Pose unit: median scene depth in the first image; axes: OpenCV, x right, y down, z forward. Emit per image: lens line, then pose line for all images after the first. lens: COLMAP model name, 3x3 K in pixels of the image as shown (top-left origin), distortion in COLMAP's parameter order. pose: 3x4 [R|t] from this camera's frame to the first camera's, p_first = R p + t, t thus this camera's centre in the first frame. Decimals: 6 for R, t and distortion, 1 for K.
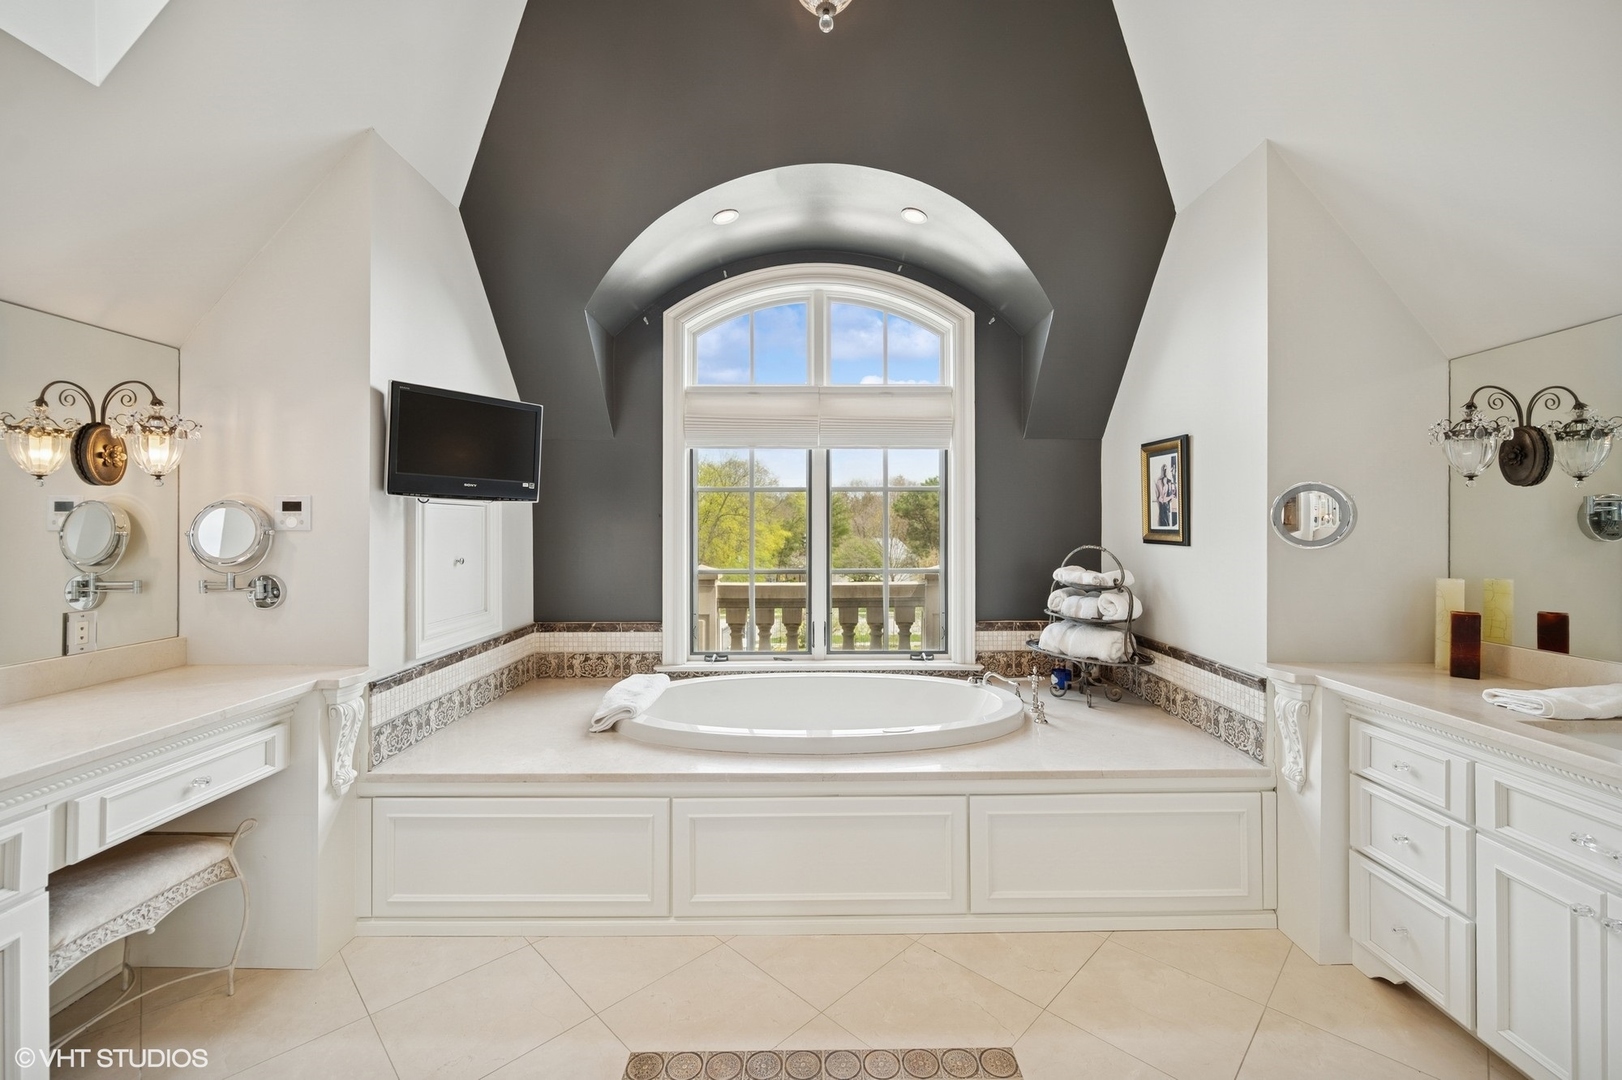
lens RADIAL K [[651.6, 0, 815.1], [0, 651.6, 536.4], [0, 0, 1]] dist [-0.000235, -0.000041]
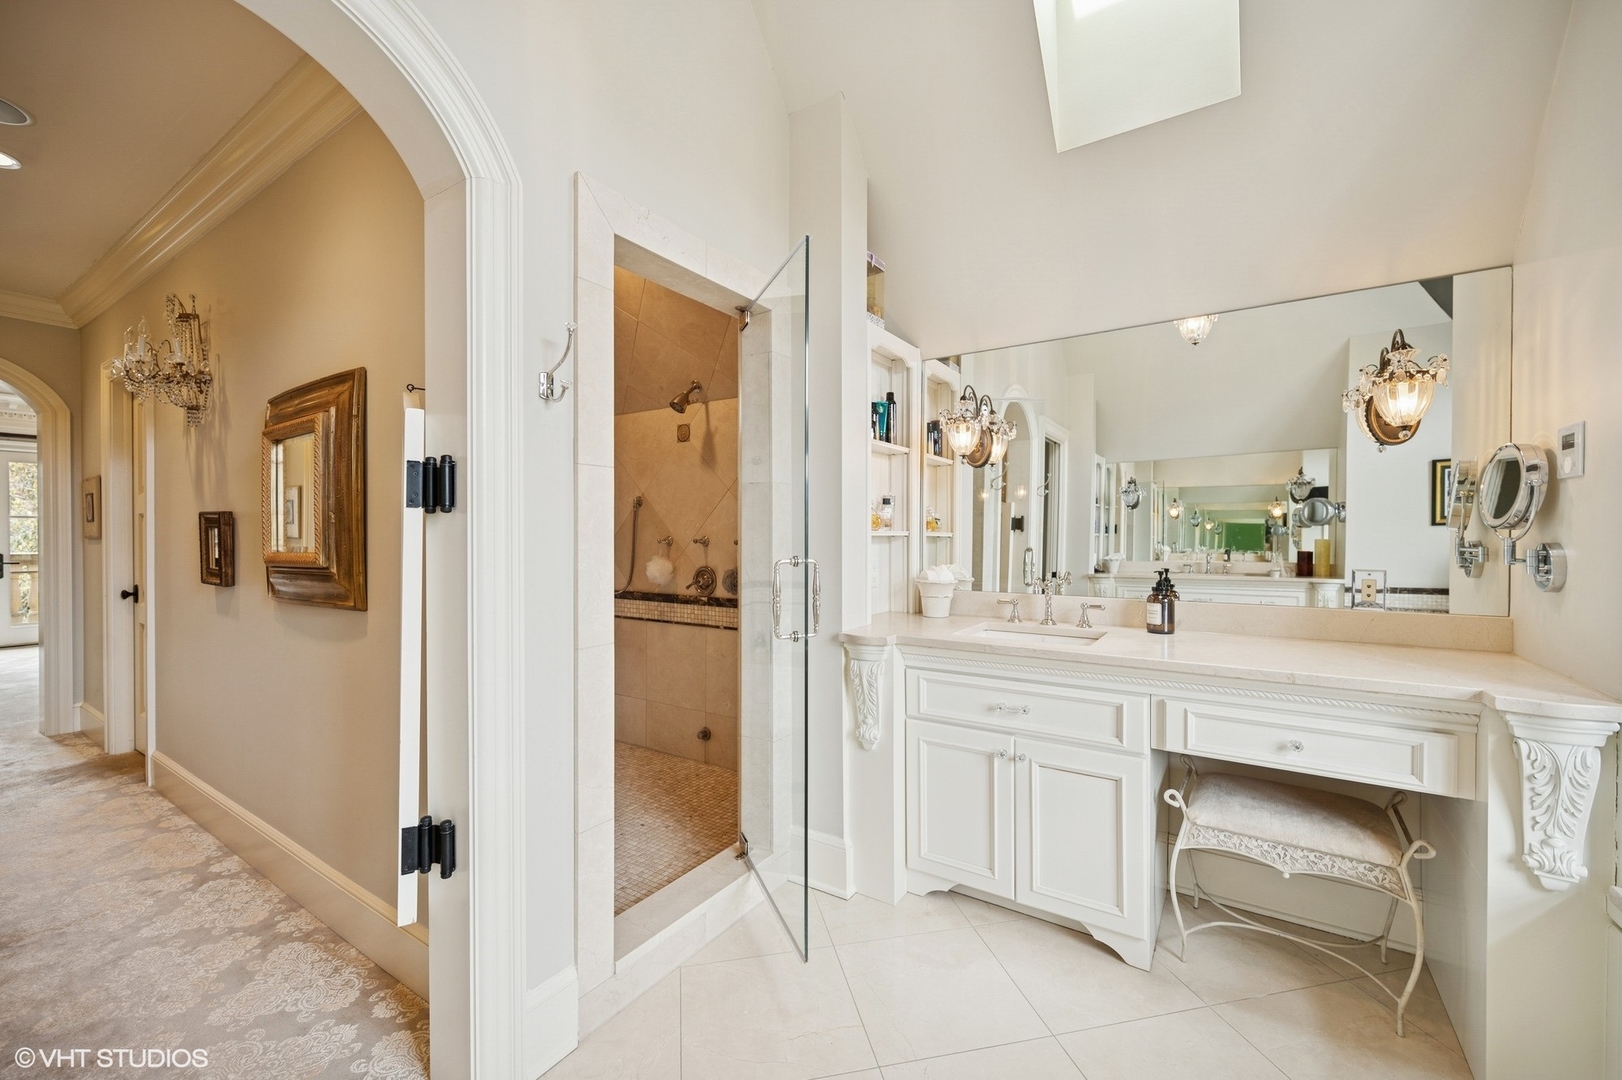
lens RADIAL K [[651.6, 0, 815.1], [0, 651.6, 536.4], [0, 0, 1]] dist [-0.000235, -0.000041]
pose [[-0.553615, 0.004838, -0.832759, 0.214491], [-0.004971, 0.999946, 0.009113, 0.057250], [0.832758, 0.009185, -0.553561, 0.828370]]
